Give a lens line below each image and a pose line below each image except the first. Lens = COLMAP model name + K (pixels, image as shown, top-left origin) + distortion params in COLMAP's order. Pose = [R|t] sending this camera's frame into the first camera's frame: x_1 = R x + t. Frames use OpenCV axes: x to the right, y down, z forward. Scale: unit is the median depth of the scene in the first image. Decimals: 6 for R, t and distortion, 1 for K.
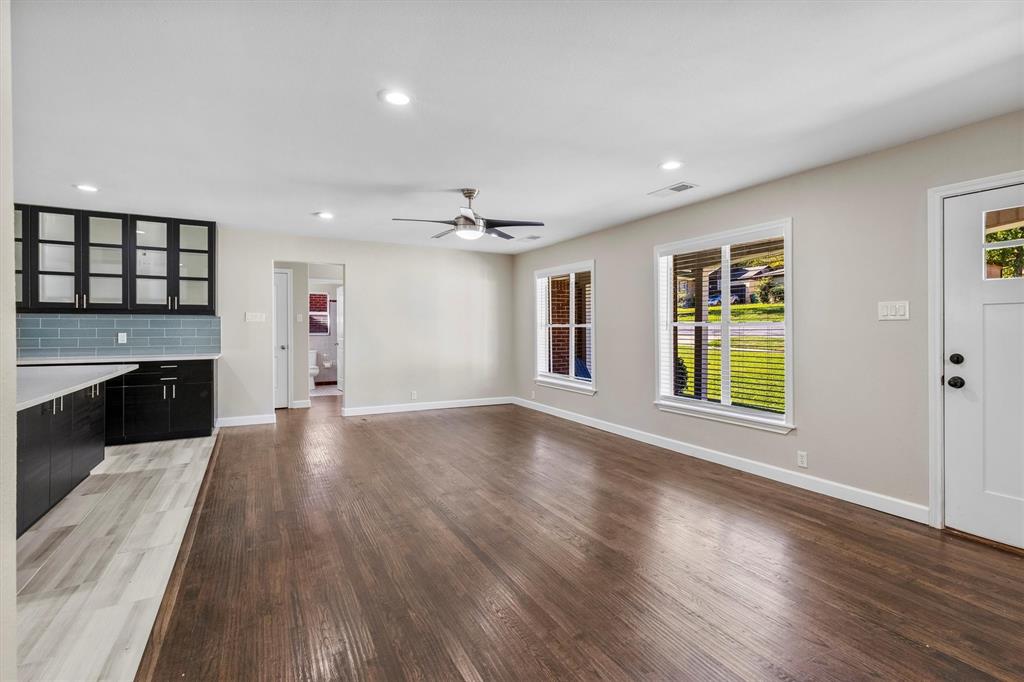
lens RADIAL K [[463.0, 0, 512.0], [0, 463.0, 341.0], [0, 0, 1]] dist [0.015395, 0.000007]
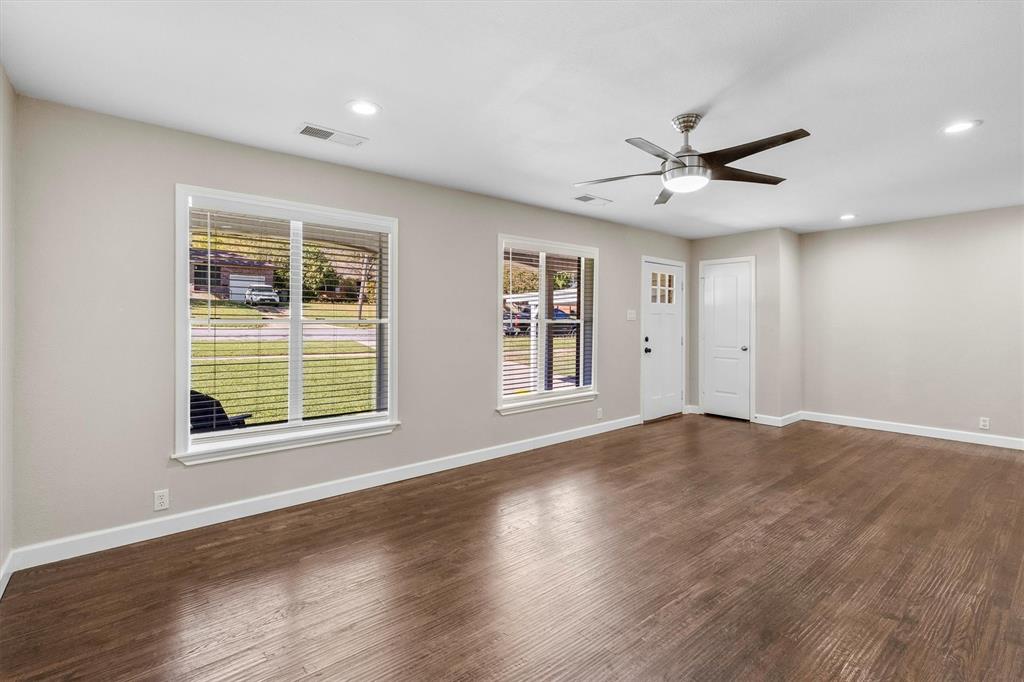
lens RADIAL K [[472.9, 0, 512.0], [0, 472.9, 323.7], [0, 0, 1]] dist [-0.000043, -0.000396]
pose [[-0.190745, -0.001979, 0.981638, -0.790941], [0.027186, 0.999604, 0.007298, -0.049037], [-0.981263, 0.028079, -0.190615, 1.548426]]
